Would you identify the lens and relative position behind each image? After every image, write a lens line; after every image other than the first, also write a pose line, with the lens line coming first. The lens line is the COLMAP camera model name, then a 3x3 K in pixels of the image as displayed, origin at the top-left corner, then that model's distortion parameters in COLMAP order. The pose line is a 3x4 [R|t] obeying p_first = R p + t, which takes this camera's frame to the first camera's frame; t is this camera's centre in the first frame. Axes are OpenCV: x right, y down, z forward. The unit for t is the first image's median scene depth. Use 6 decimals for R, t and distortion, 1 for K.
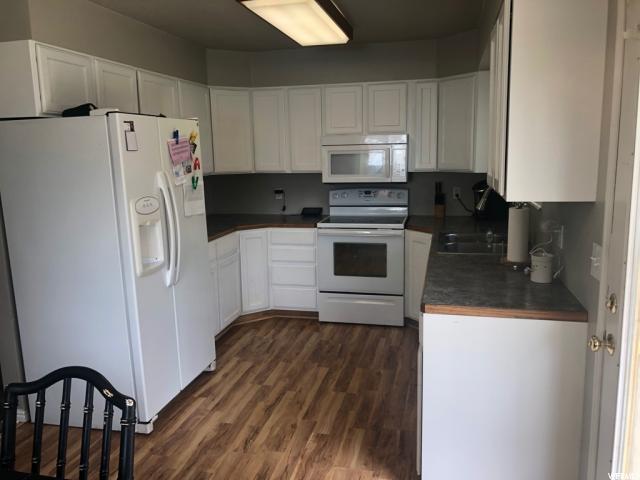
lens RADIAL K [[533.0, 0, 319.3], [0, 533.0, 240.6], [0, 0, 1]] dist [0.021533, 0.011740]
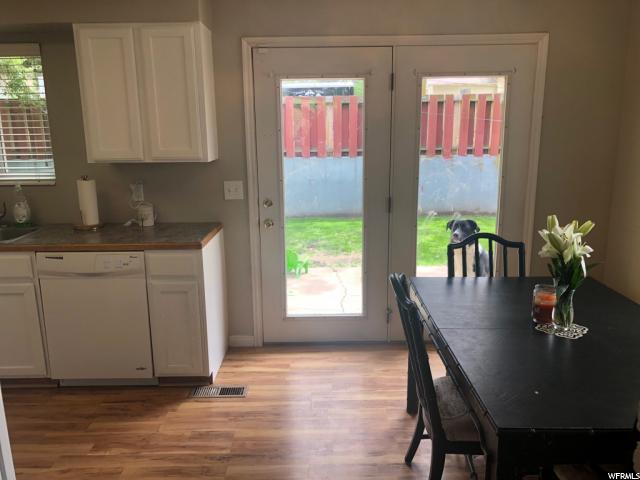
lens RADIAL K [[533.0, 0, 319.2], [0, 533.0, 239.8], [0, 0, 1]] dist [0.021533, 0.011740]
pose [[-0.223096, -0.201767, 0.953687, -0.953046], [0.175564, 0.954030, 0.242909, -0.138689], [-0.958856, 0.221625, -0.177417, 0.776899]]
